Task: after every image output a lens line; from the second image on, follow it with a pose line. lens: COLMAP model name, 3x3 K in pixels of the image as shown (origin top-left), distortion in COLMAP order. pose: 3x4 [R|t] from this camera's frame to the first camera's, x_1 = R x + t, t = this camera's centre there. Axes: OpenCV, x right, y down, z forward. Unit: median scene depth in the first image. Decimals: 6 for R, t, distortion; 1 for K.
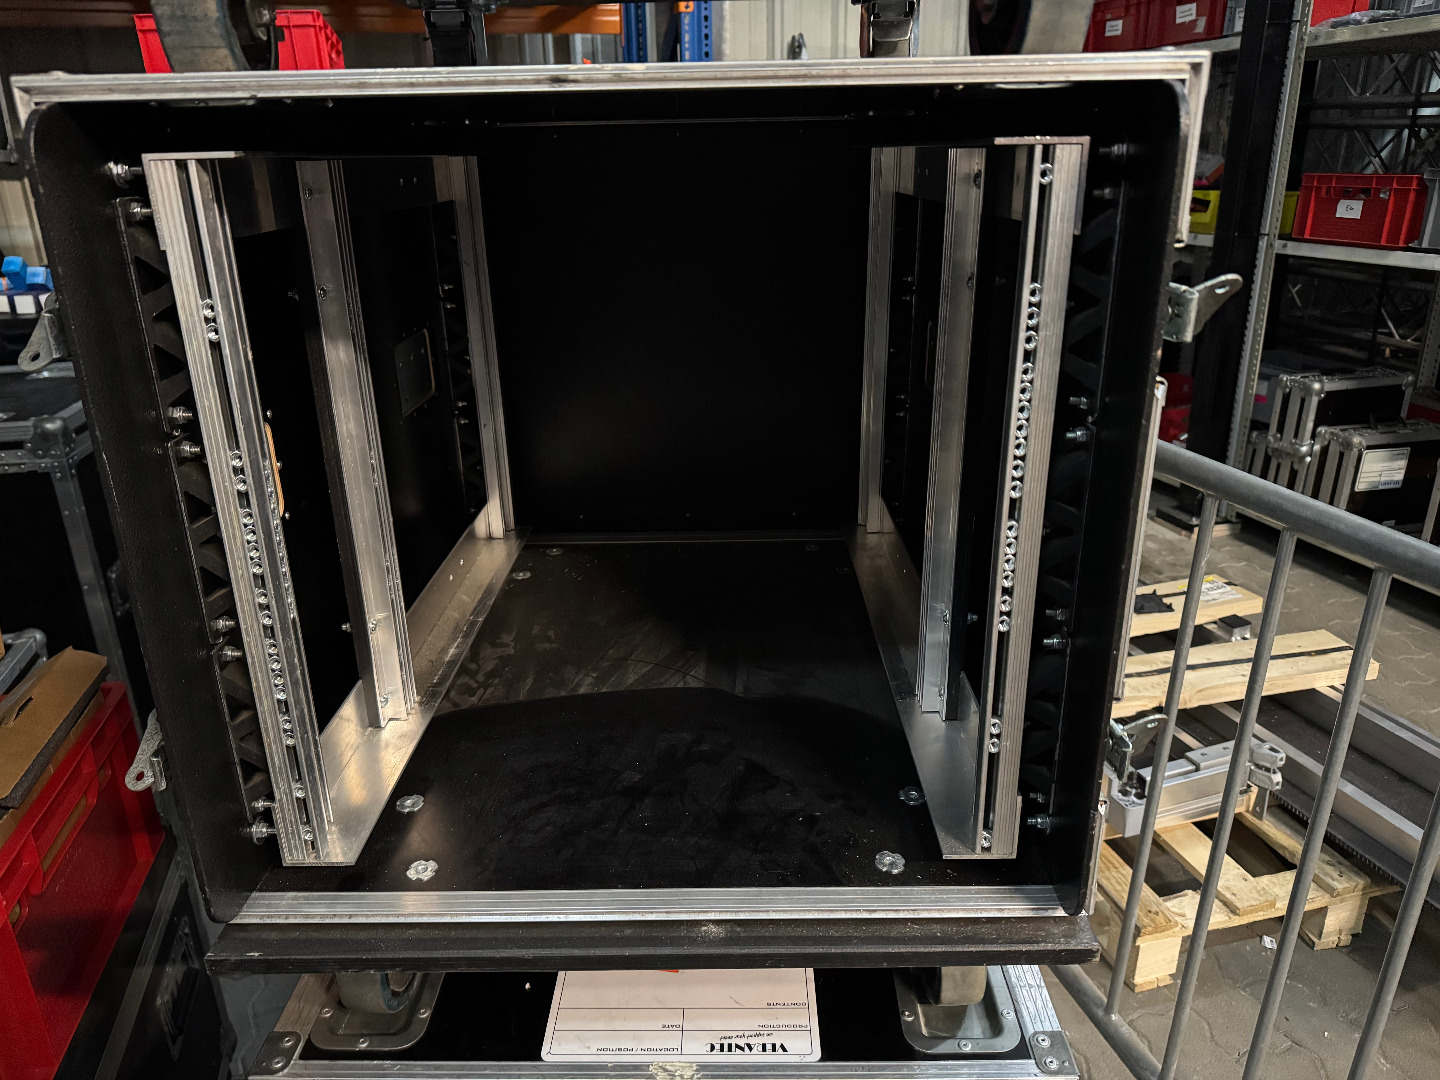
lens RADIAL K [[1024.6, 0, 721.2], [0, 1024.6, 533.9], [0, 0, 1]] dist [0.001278, -0.050850]
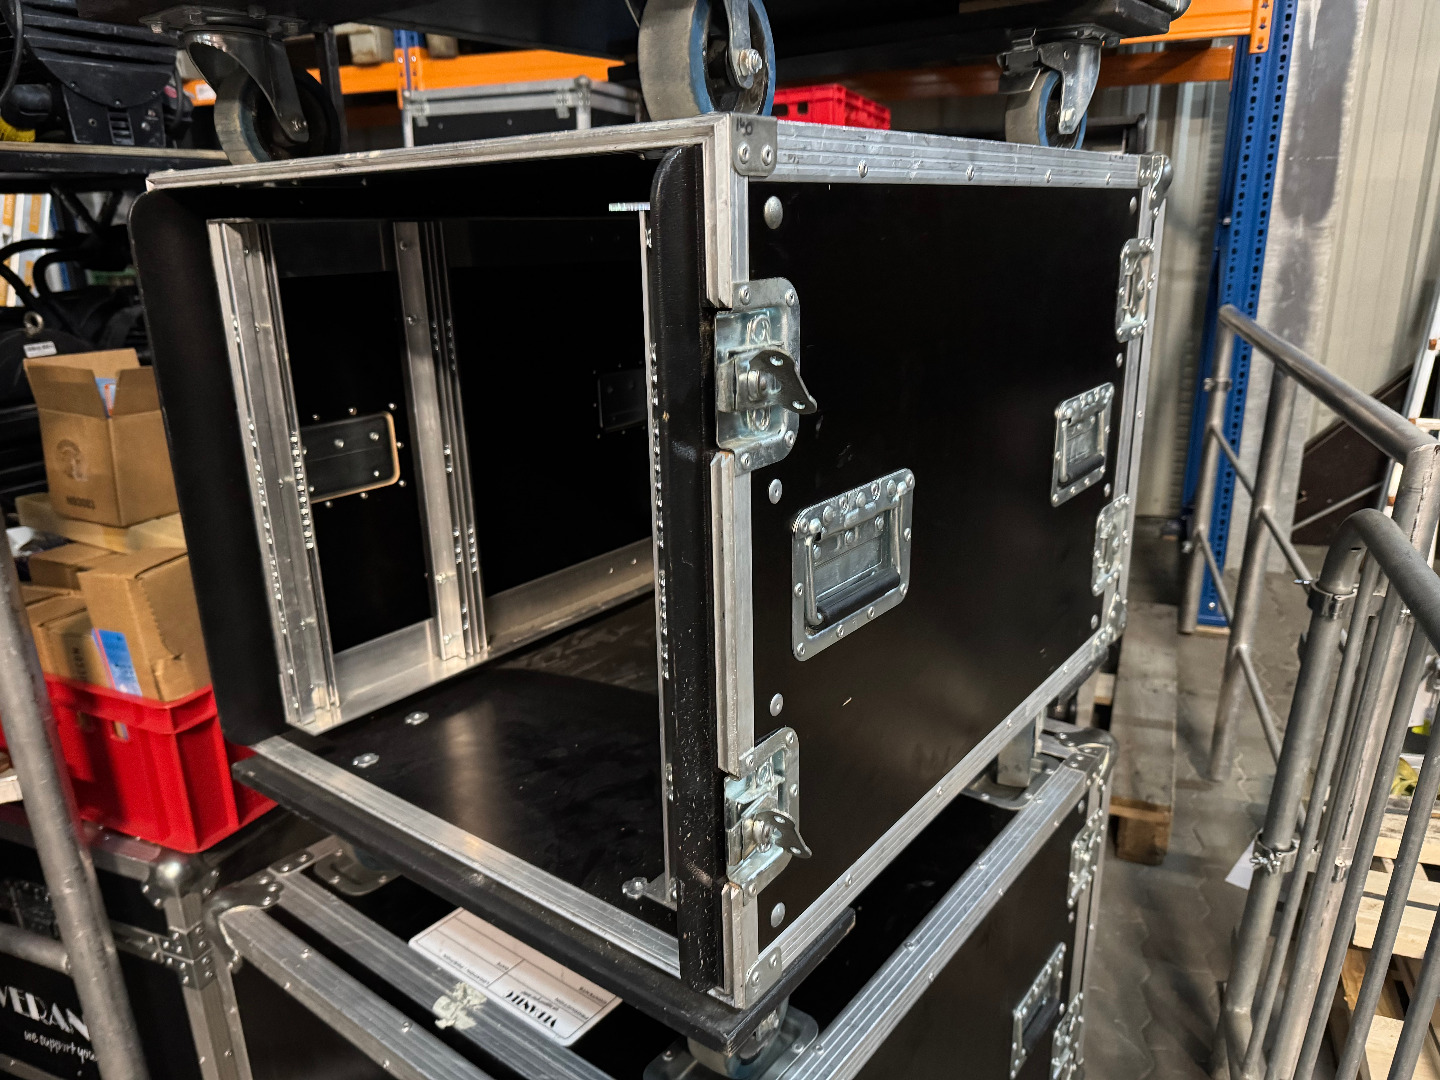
lens RADIAL K [[1025.8, 0, 720.0], [0, 1025.8, 540.0], [0, 0, 1]] dist [0.001608, -0.047536]
pose [[0.797937, 0.177458, -0.576025, 0.741537], [-0.200863, 0.979338, 0.023463, -0.064714], [0.568287, 0.096980, 0.817095, 0.156339]]
